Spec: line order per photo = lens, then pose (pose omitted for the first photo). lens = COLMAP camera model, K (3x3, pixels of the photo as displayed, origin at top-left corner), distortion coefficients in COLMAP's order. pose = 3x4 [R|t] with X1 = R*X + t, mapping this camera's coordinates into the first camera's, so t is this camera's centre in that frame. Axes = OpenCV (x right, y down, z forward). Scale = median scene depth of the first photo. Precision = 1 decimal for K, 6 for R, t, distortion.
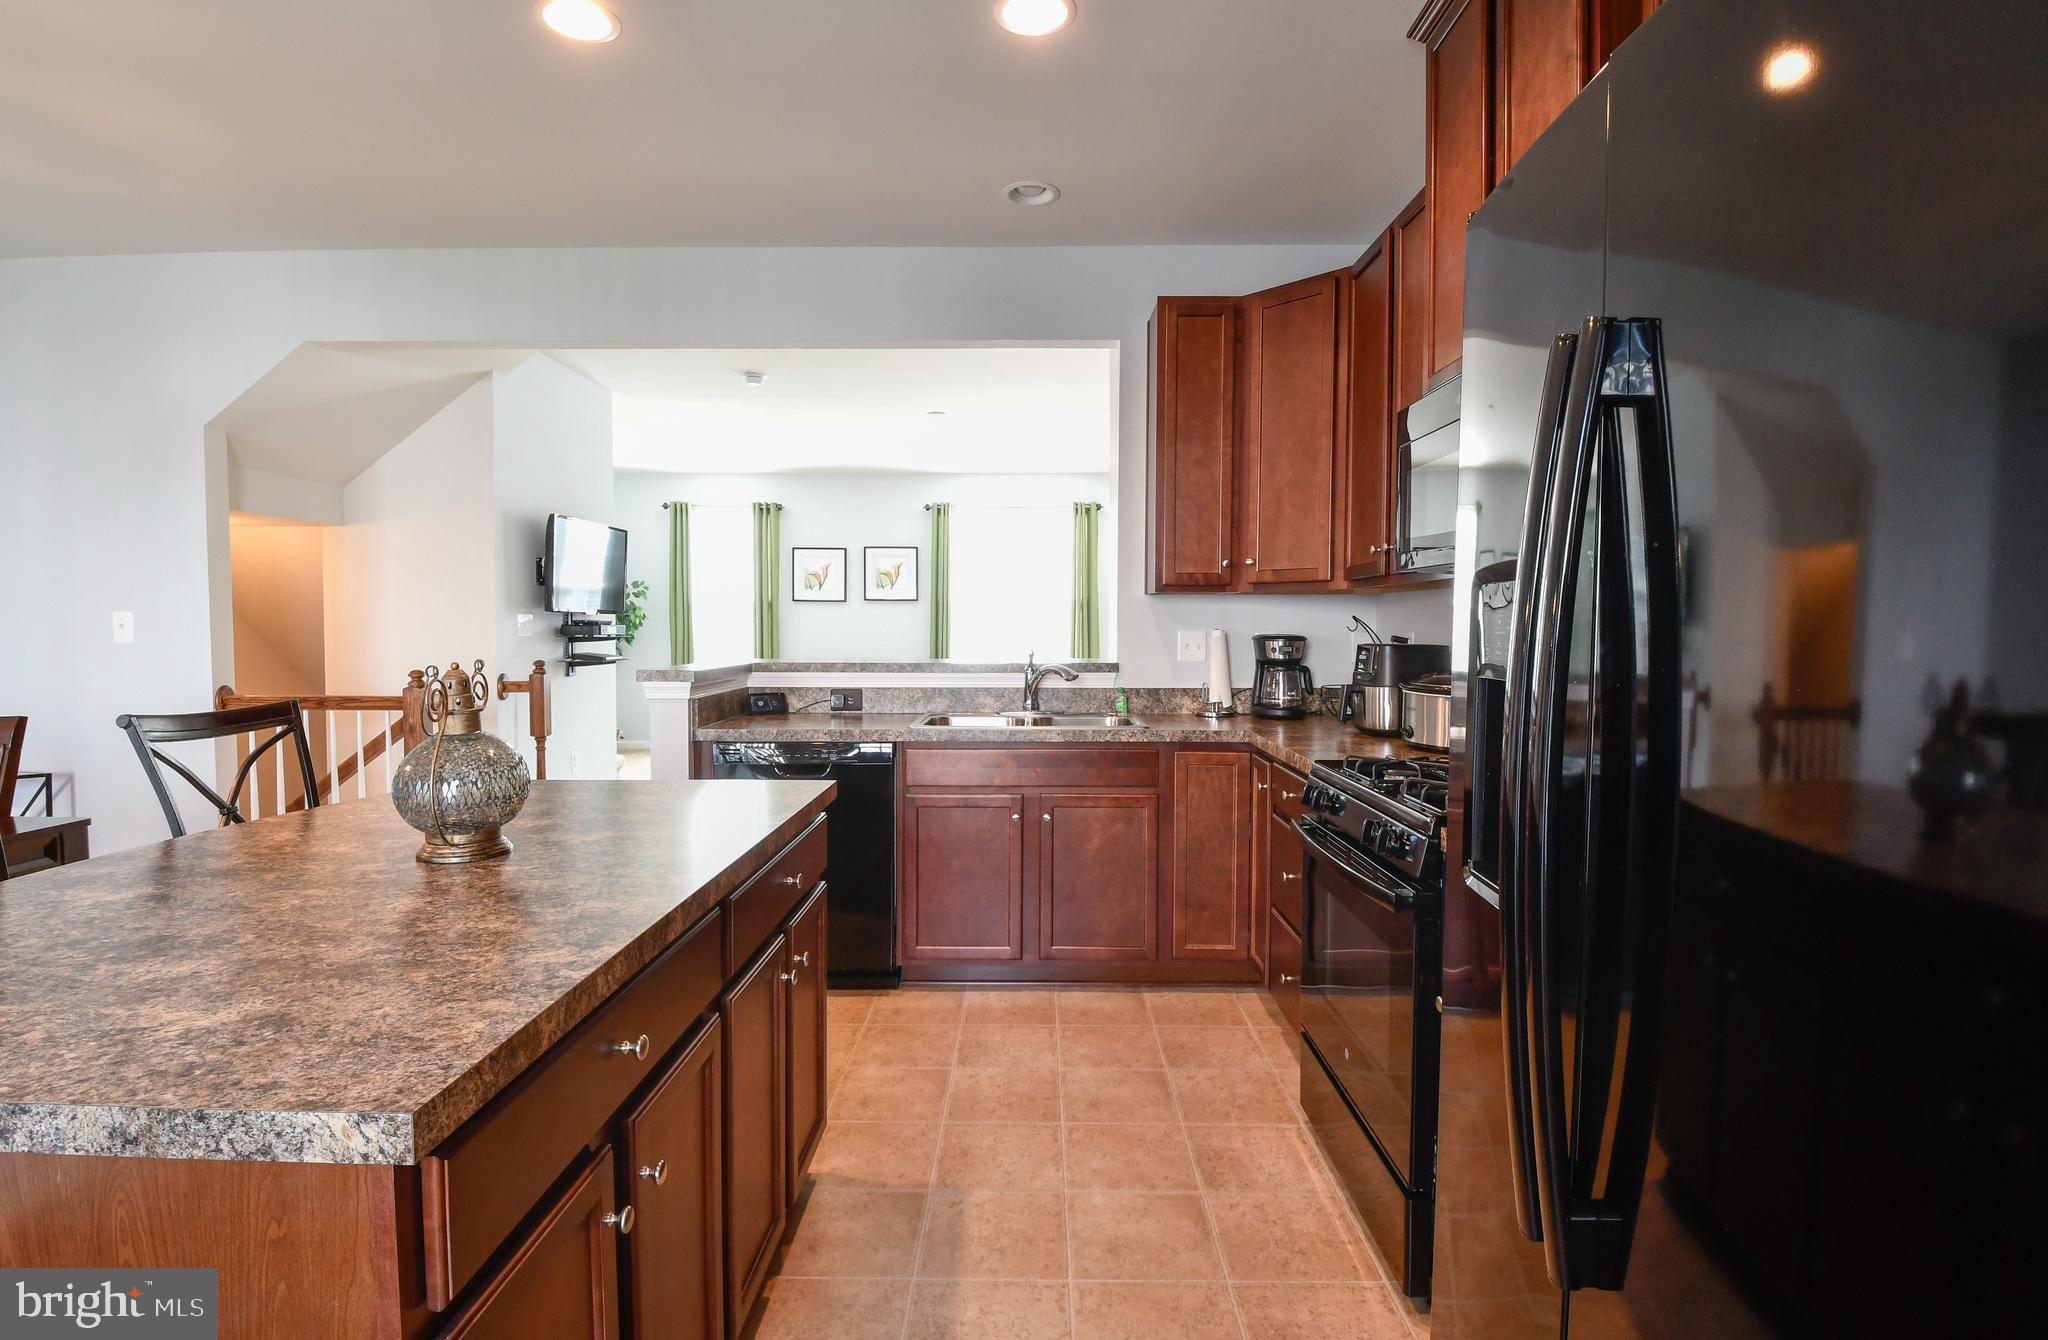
lens RADIAL K [[968.7, 0, 1069.2], [0, 968.7, 675.1], [0, 0, 1]] dist [-0.015890, -0.007609]
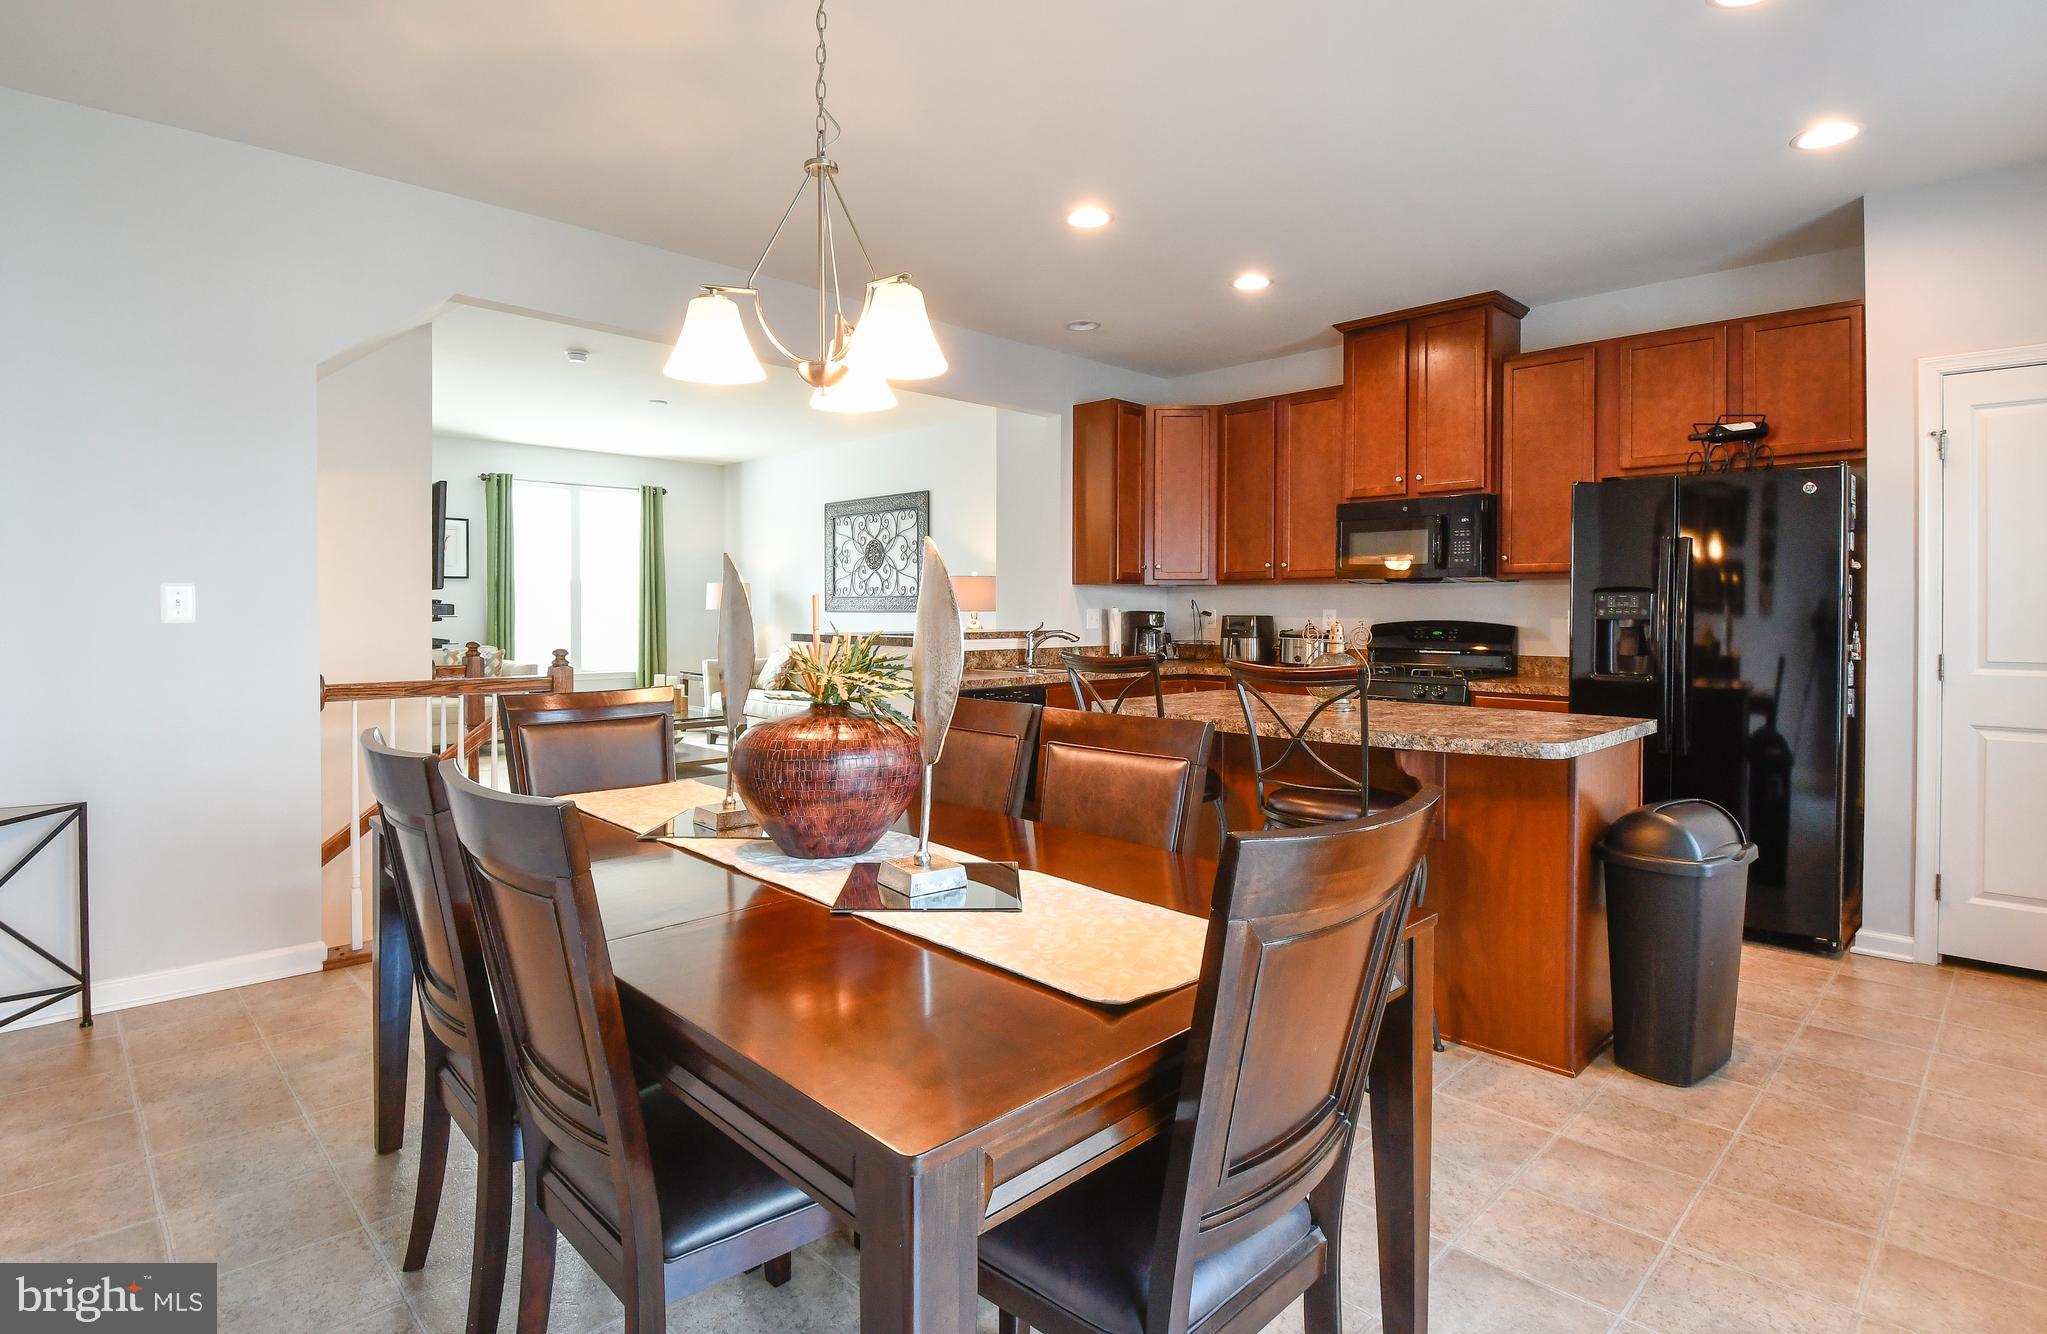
lens RADIAL K [[968.3, 0, 1026.2], [0, 968.3, 641.7], [0, 0, 1]] dist [-0.015890, -0.007609]
pose [[0.731850, -0.023891, 0.681047, -1.021028], [0.034215, 0.999413, -0.001708, 0.005466], [-0.680606, 0.024552, 0.732238, -0.046429]]
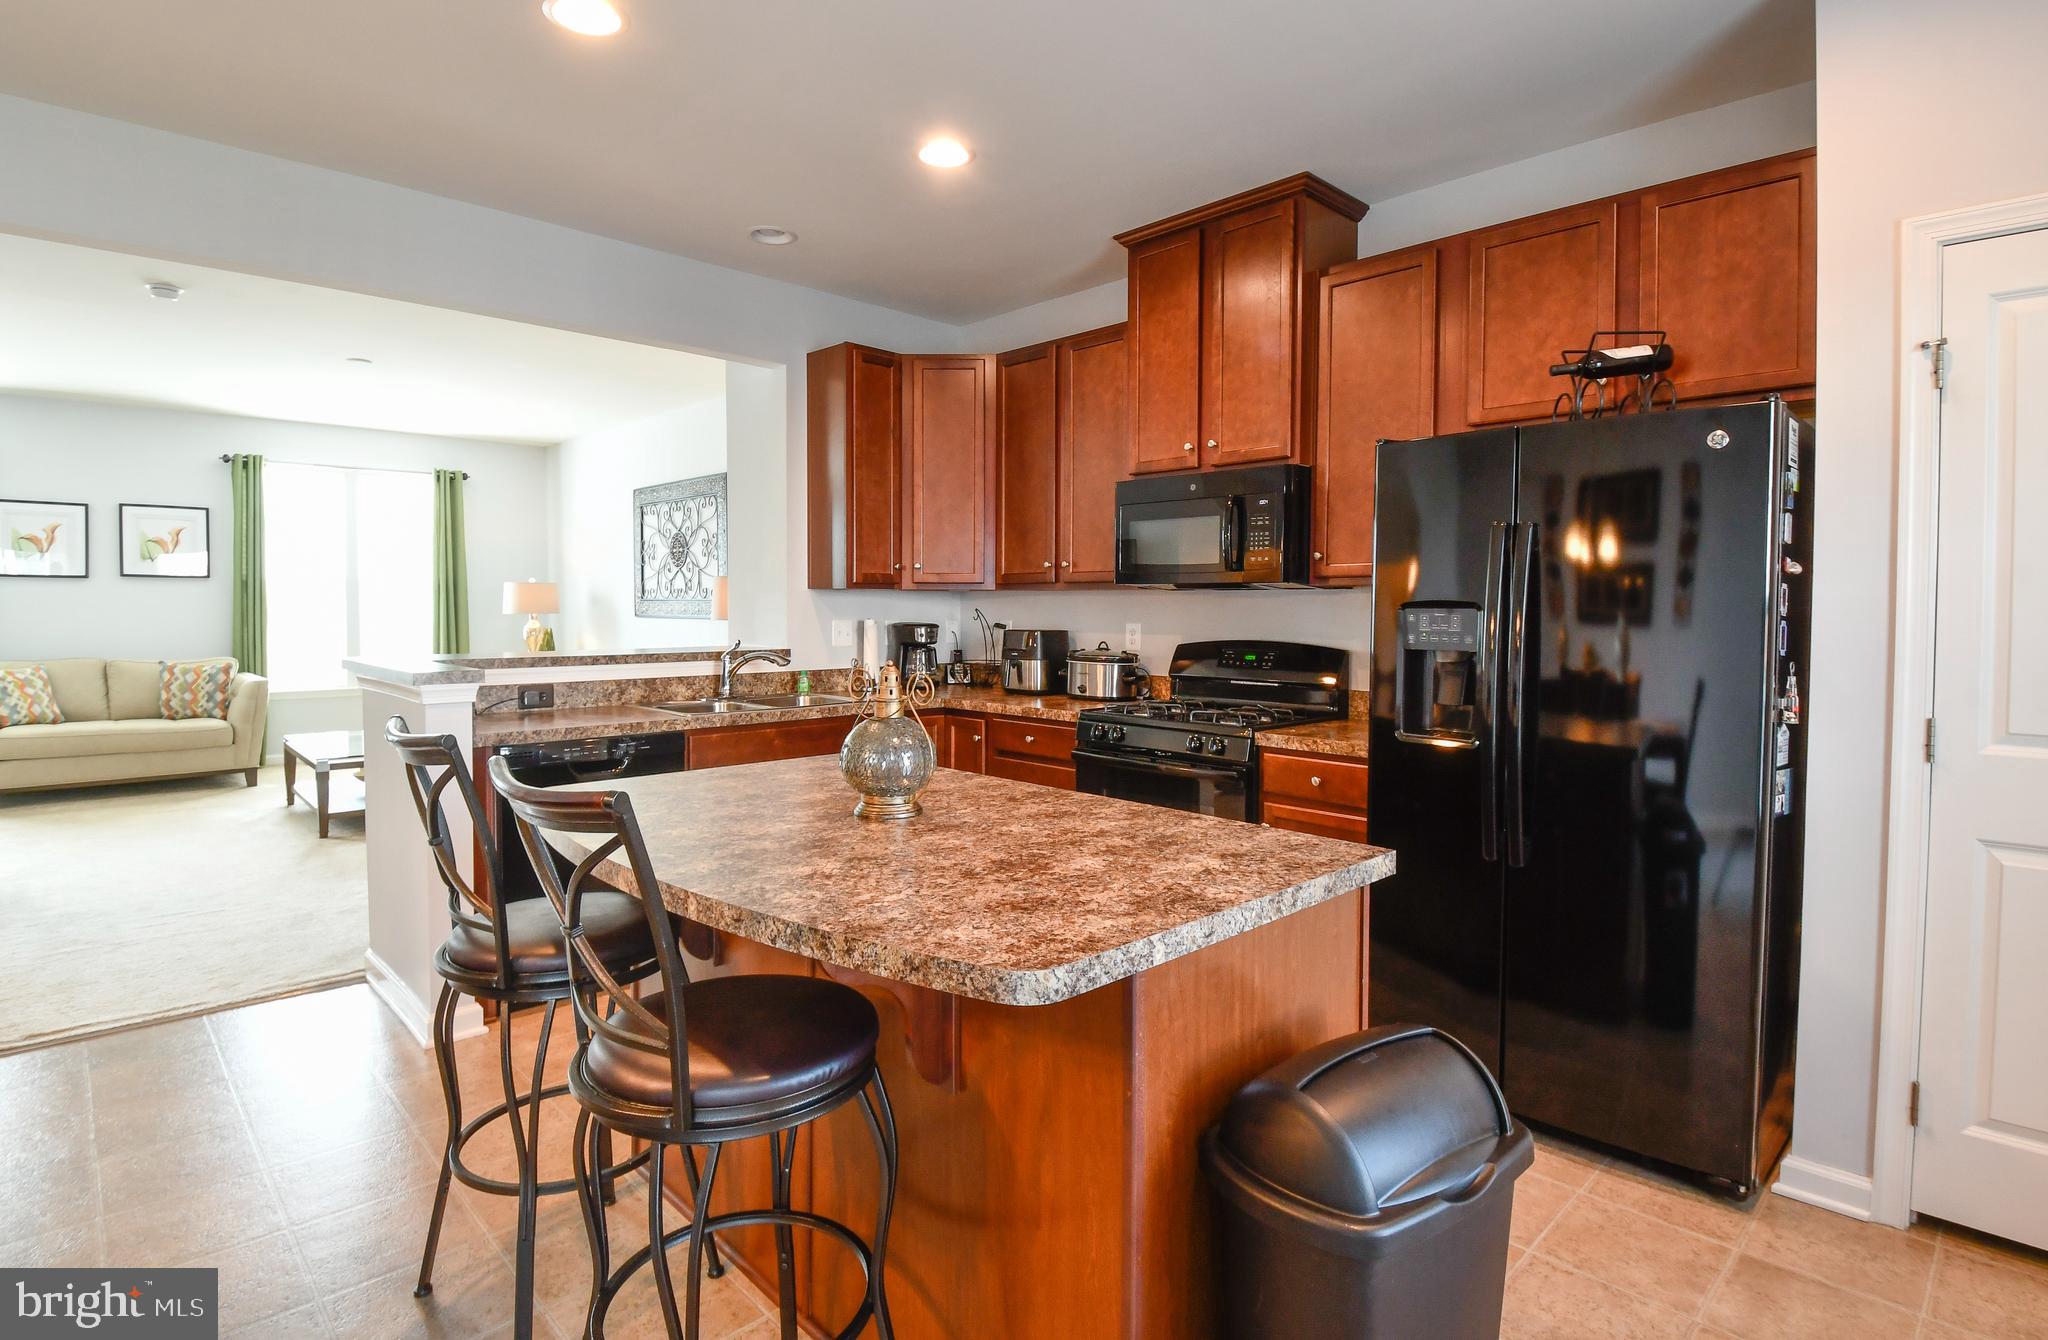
lens RADIAL K [[968.7, 0, 1034.4], [0, 968.7, 660.1], [0, 0, 1]] dist [-0.015890, -0.007609]
pose [[0.731233, -0.036693, 0.681140, -0.523765], [0.031405, 0.999304, 0.020118, -0.013731], [-0.681404, 0.006680, 0.731877, -0.026864]]
